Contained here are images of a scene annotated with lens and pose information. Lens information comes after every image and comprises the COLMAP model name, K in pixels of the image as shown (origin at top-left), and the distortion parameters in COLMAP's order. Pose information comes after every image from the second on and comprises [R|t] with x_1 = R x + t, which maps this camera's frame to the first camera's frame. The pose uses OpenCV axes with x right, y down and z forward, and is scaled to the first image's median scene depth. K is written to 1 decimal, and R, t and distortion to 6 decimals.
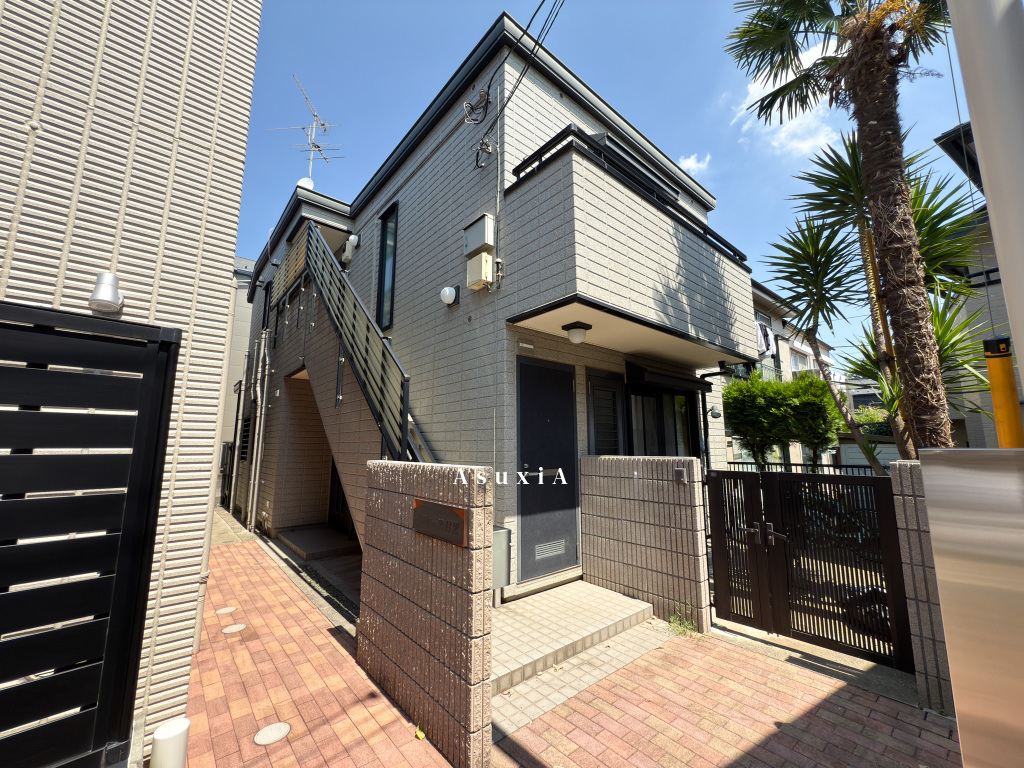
lens RADIAL K [[407.1, 0, 512.0], [0, 407.1, 384.0], [0, 0, 1]] dist [-0.000647, 0.000014]
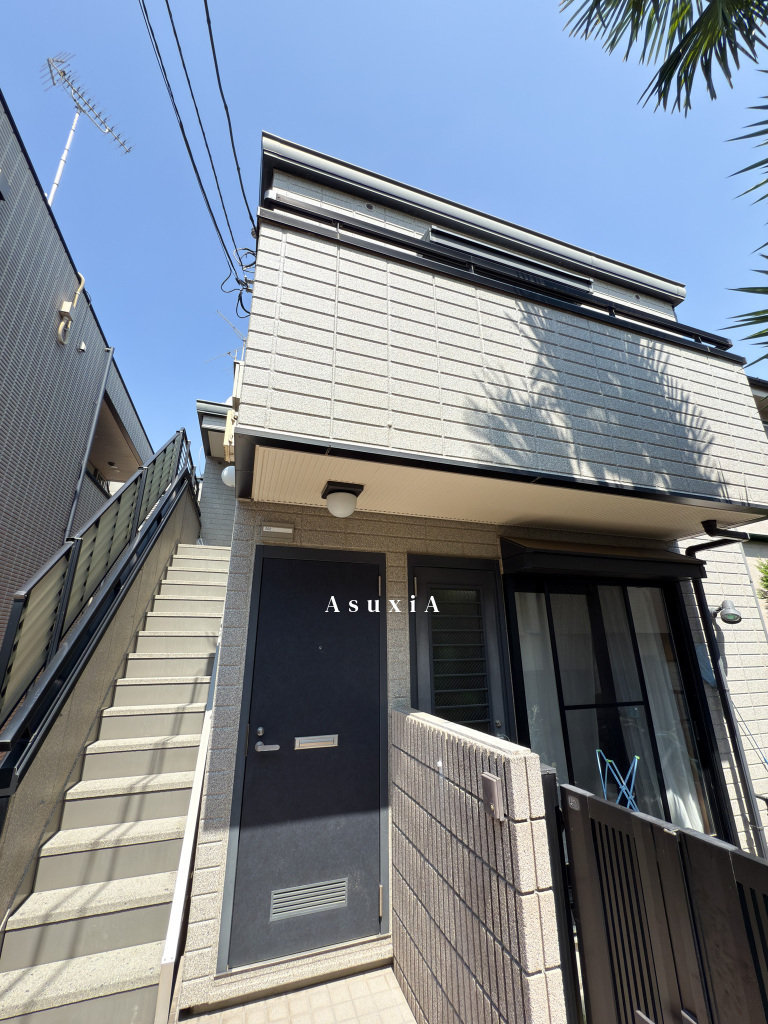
lens RADIAL K [[409.4, 0, 384.0], [0, 409.4, 512.0], [0, 0, 1]] dist [-0.001168, 0.000173]
pose [[0.928024, -0.121130, -0.352276, 0.426493], [0.061910, 0.982657, -0.174793, 0.003139], [0.367339, 0.140403, 0.919429, 0.453439]]
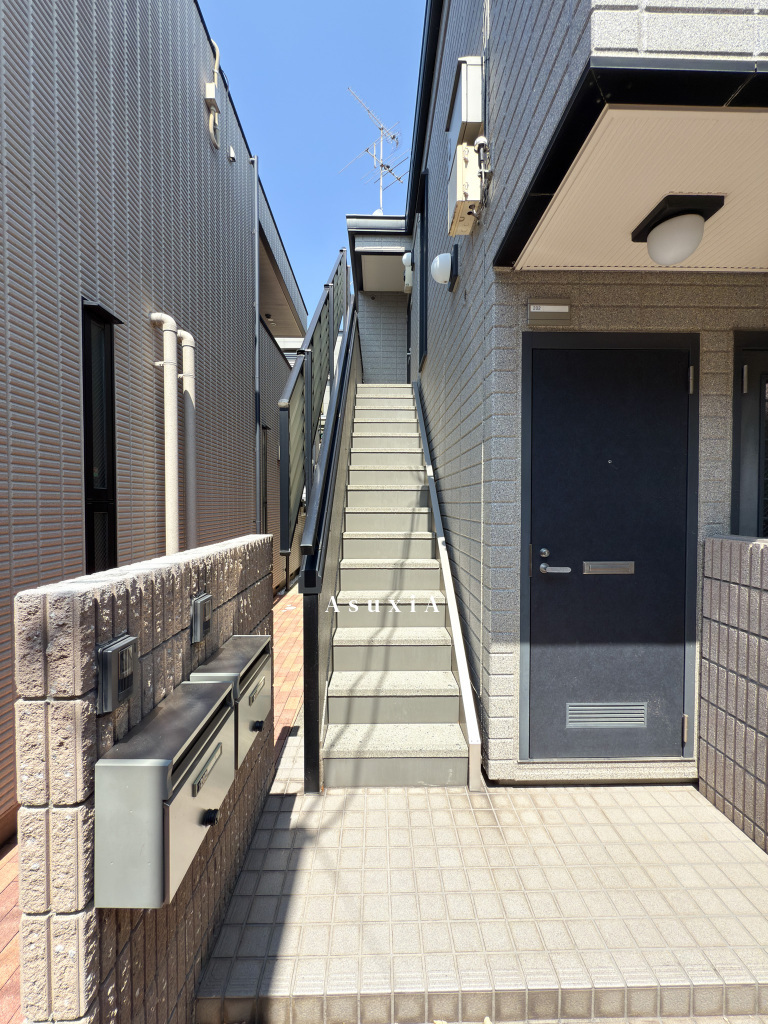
lens RADIAL K [[408.1, 0, 384.0], [0, 408.1, 512.0], [0, 0, 1]] dist [-0.000778, 0.000274]
pose [[0.771907, 0.014889, -0.635561, 0.194449], [0.095014, 0.985795, 0.138491, 0.057449], [0.628595, -0.167289, 0.759527, 0.468264]]
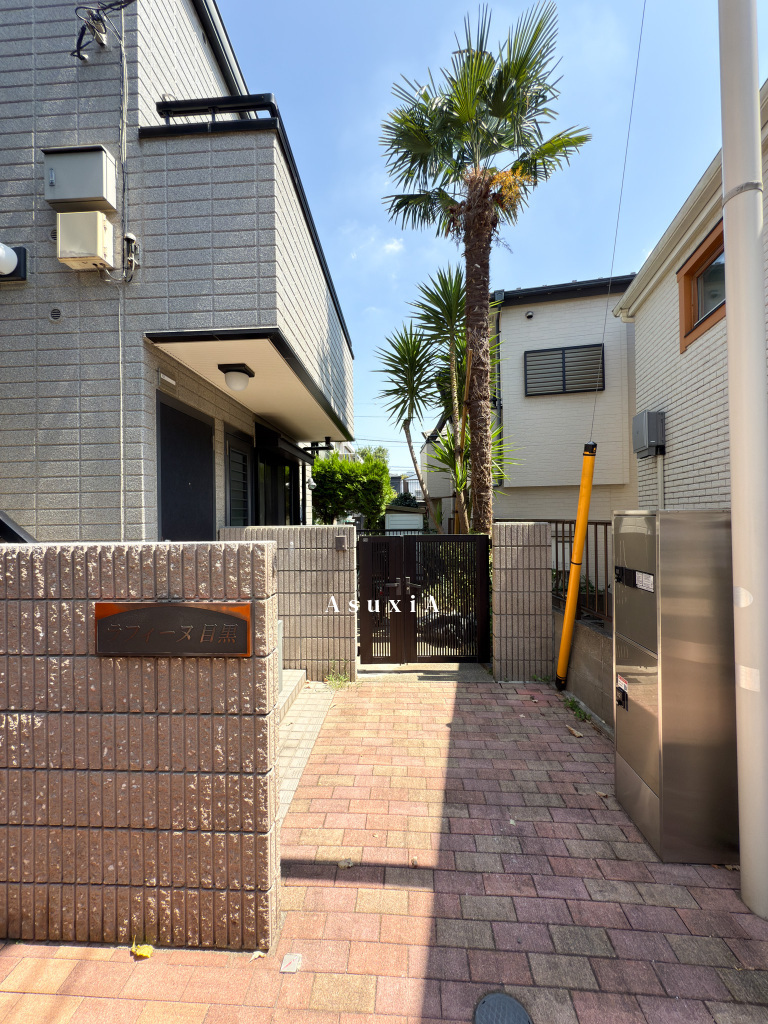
lens RADIAL K [[408.1, 0, 384.0], [0, 408.1, 512.0], [0, 0, 1]] dist [-0.000778, 0.000274]
pose [[0.688950, -0.001018, 0.724808, -0.225396], [-0.096501, 0.990967, 0.093119, 0.035148], [-0.718356, -0.134099, 0.682629, 0.194378]]
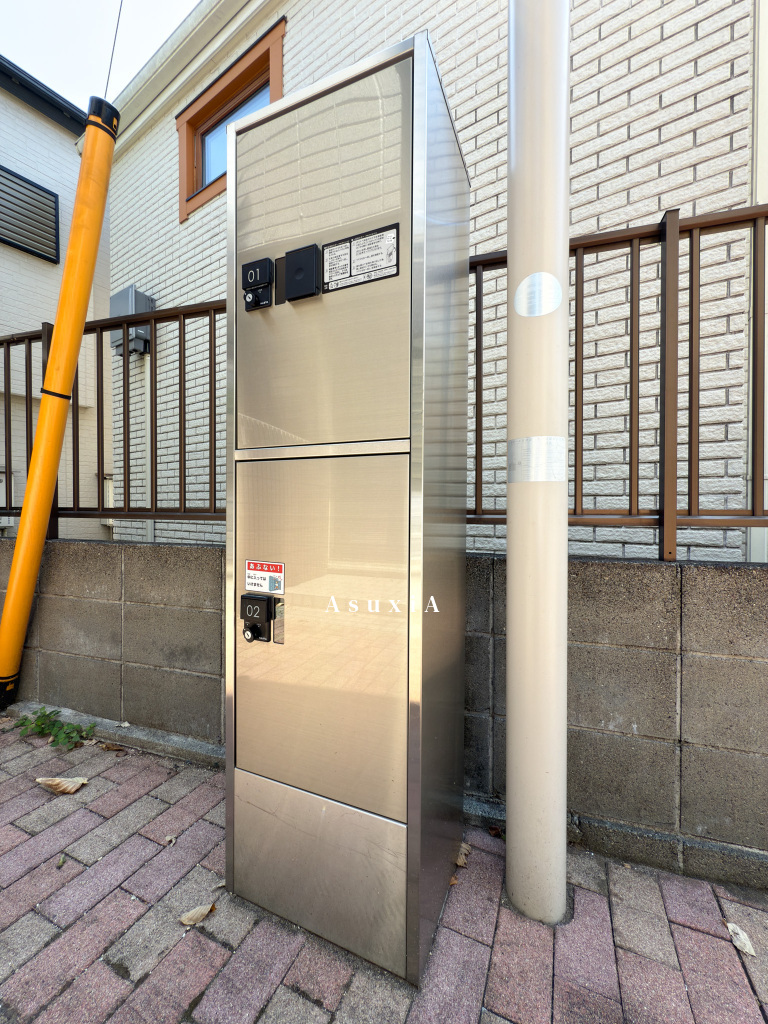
lens RADIAL K [[409.4, 0, 384.0], [0, 409.4, 512.0], [0, 0, 1]] dist [-0.001168, 0.000173]
pose [[-0.437168, -0.014172, 0.899268, 0.145666], [-0.134718, 0.989627, -0.049895, 0.234187], [-0.889233, -0.142961, -0.434542, 0.333756]]
